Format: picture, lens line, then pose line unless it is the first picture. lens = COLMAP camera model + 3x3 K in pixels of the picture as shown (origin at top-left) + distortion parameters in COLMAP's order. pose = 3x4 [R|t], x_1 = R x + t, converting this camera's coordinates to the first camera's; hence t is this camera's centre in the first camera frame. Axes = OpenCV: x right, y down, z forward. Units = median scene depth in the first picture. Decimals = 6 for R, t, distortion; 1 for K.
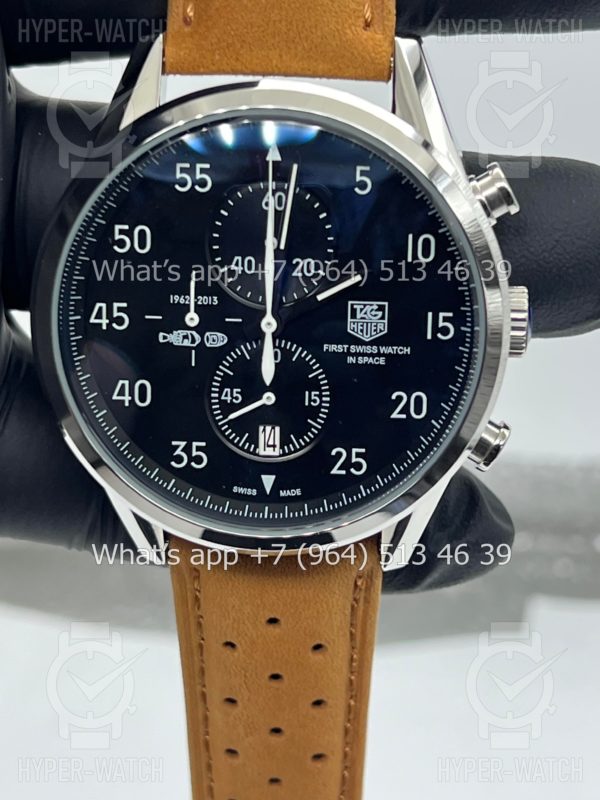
lens RADIAL K [[1921.9, 0, 300.0], [0, 1921.9, 400.0], [0, 0, 1]] dist [0.296827, -2.538165]
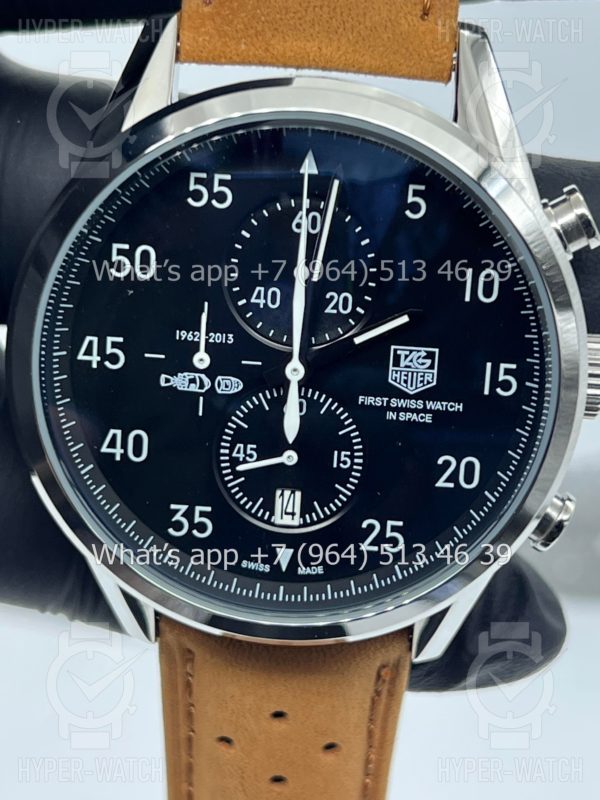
lens RADIAL K [[1967.0, 0, 300.0], [0, 1967.0, 400.0], [0, 0, 1]] dist [0.283429, -0.647670]
pose [[0.998801, 0.035175, 0.034051, -0.041865], [-0.035848, 0.999169, 0.019383, -0.042612], [-0.033341, -0.020580, 0.999232, 0.150608]]
